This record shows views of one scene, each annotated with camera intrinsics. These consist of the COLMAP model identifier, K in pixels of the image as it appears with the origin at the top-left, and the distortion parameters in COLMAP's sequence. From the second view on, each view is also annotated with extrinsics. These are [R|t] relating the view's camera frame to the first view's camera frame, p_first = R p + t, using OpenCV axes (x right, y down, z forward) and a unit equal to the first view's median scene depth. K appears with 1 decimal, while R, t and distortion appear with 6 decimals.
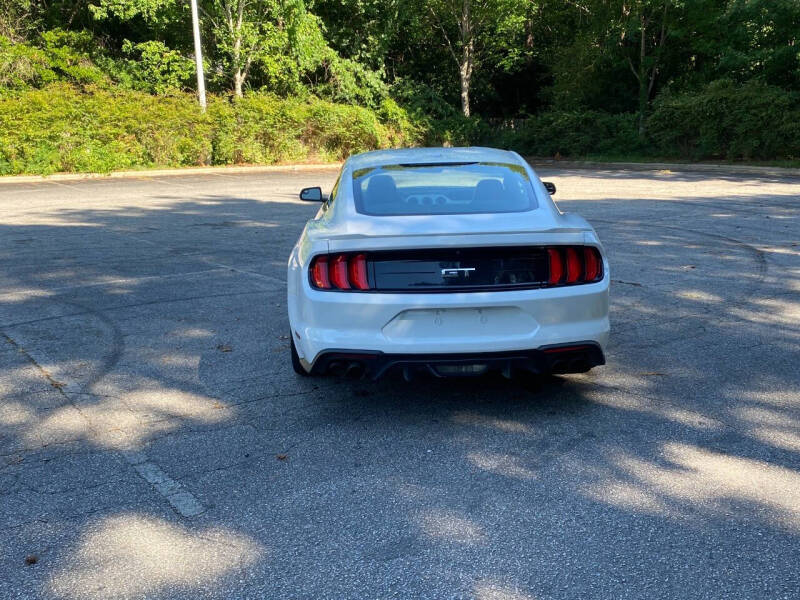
lens RADIAL K [[833.0, 0, 399.2], [0, 833.0, 319.9], [0, 0, 1]] dist [0.069836, -0.148517]
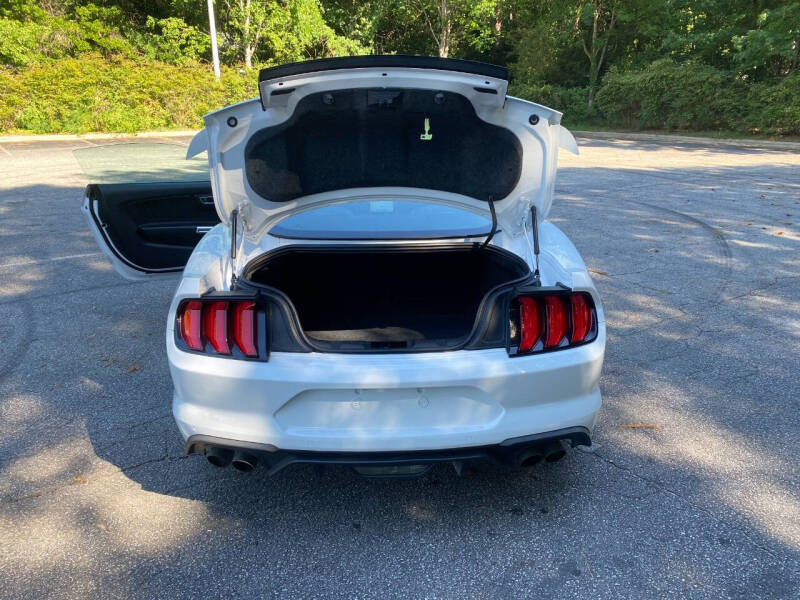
lens RADIAL K [[643.9, 0, 391.8], [0, 643.9, 302.7], [0, 0, 1]] dist [0.009884, 0.004396]
pose [[0.999877, 0.015404, 0.002910, 0.011621], [-0.015596, 0.996259, 0.084998, -0.020210], [-0.001590, -0.085033, 0.996377, 0.076891]]
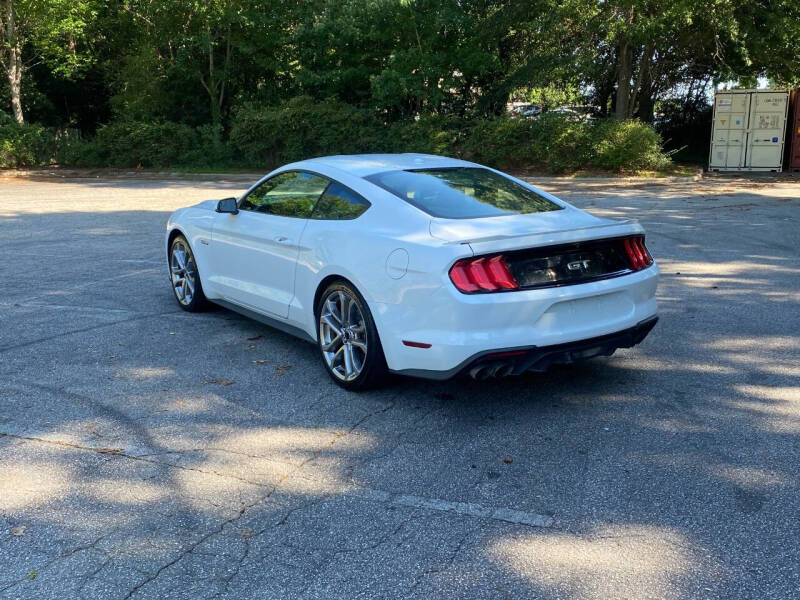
lens RADIAL K [[833.0, 0, 399.2], [0, 833.0, 319.9], [0, 0, 1]] dist [0.069836, -0.148517]
pose [[0.831755, -0.110305, 0.544073, -0.117134], [0.118287, 0.992769, 0.020441, -0.005814], [-0.542394, 0.047355, 0.838789, 0.034343]]
